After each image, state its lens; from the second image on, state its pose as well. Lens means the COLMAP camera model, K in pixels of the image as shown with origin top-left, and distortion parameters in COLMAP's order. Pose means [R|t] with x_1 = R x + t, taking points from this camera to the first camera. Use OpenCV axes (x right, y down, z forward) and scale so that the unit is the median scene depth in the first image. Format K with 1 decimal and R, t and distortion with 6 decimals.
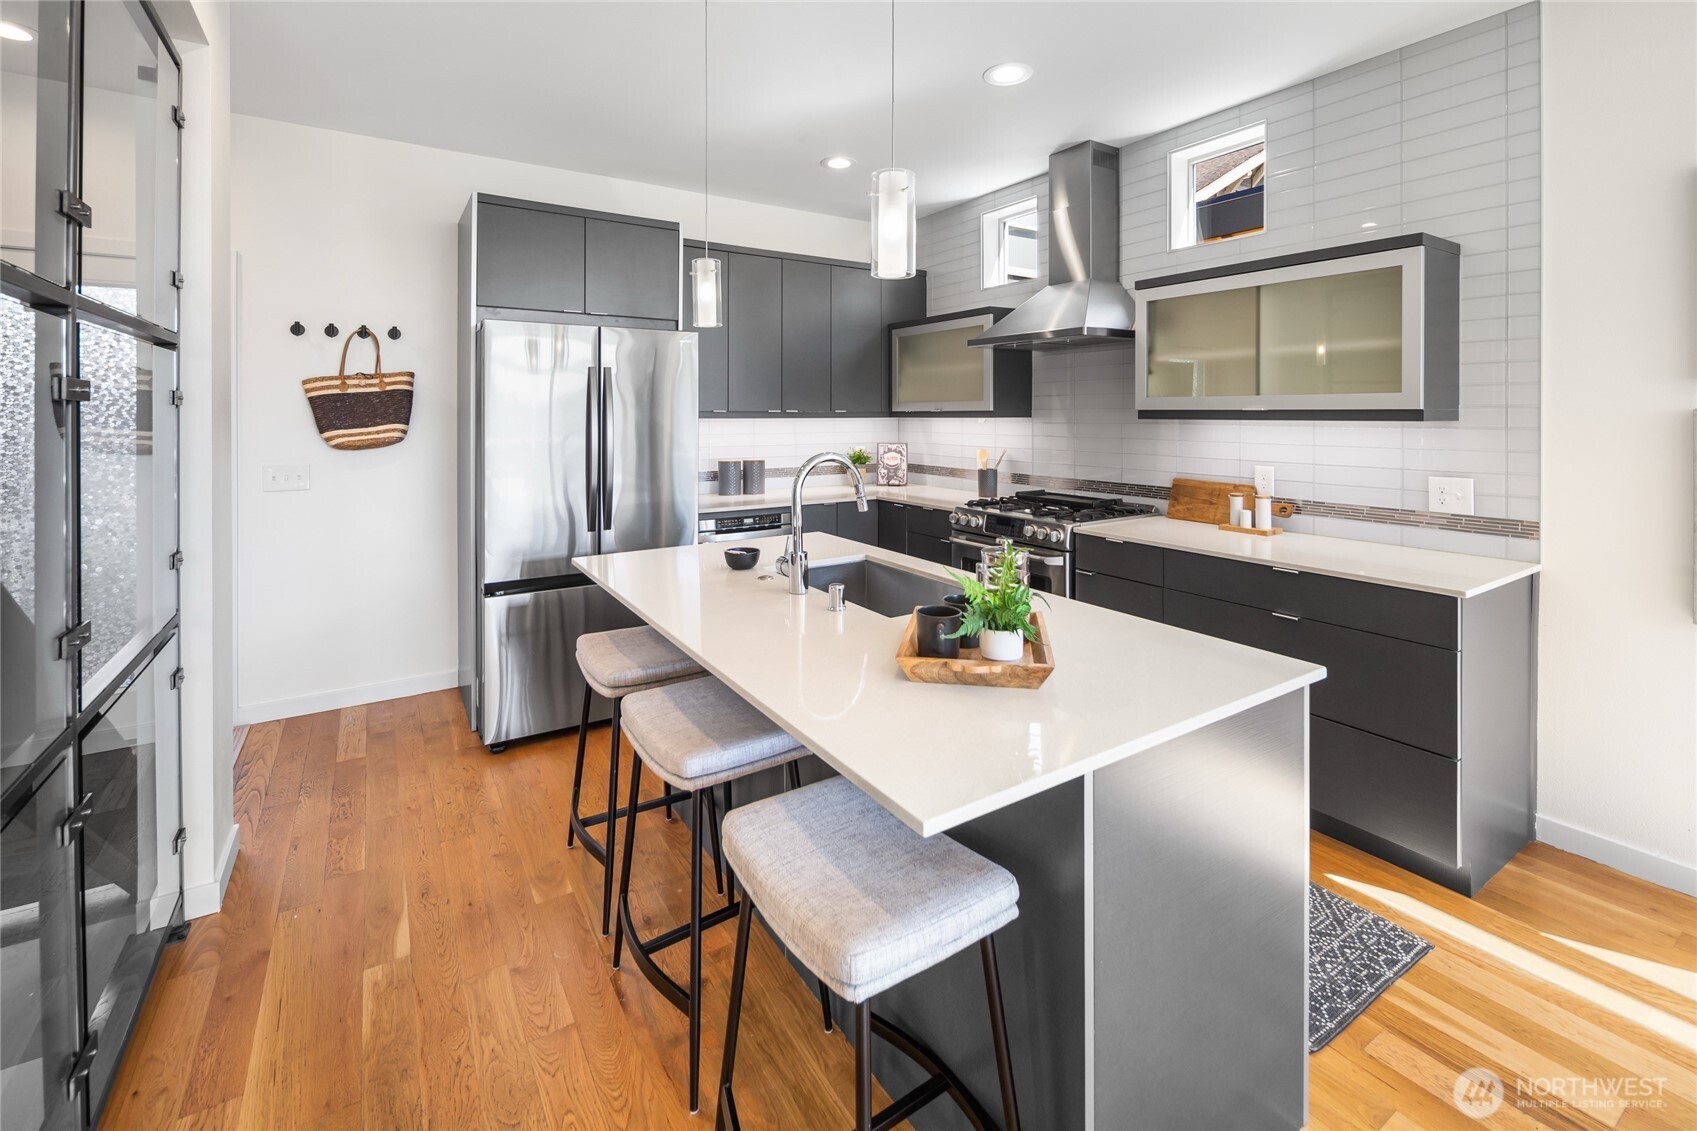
lens RADIAL K [[740.2, 0, 858.5], [0, 740.2, 413.3], [0, 0, 1]] dist [0.002957, -0.002924]
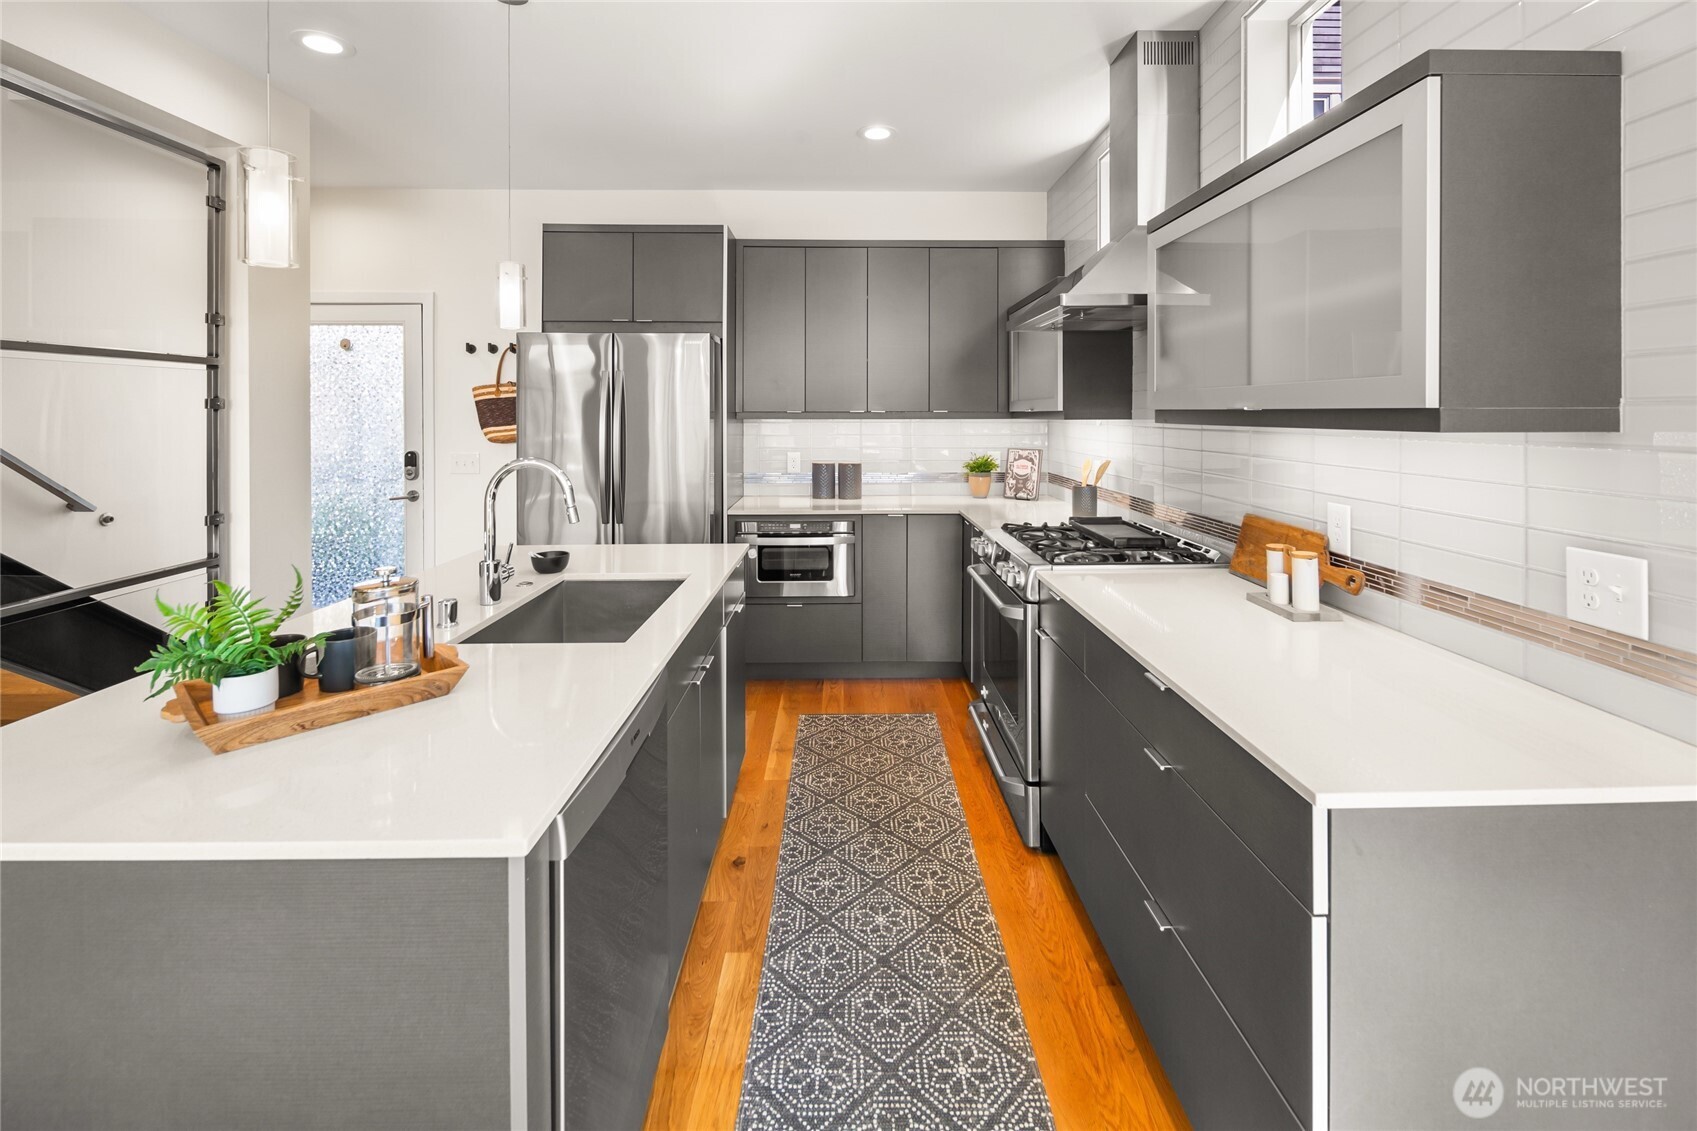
lens RADIAL K [[740.2, 0, 855.1], [0, 740.2, 416.6], [0, 0, 1]] dist [0.002957, -0.002924]
pose [[0.843883, 0.002570, -0.536521, 0.484937], [0.000004, 0.999988, 0.004797, -0.001048], [0.536527, -0.004051, 0.843874, 0.263696]]
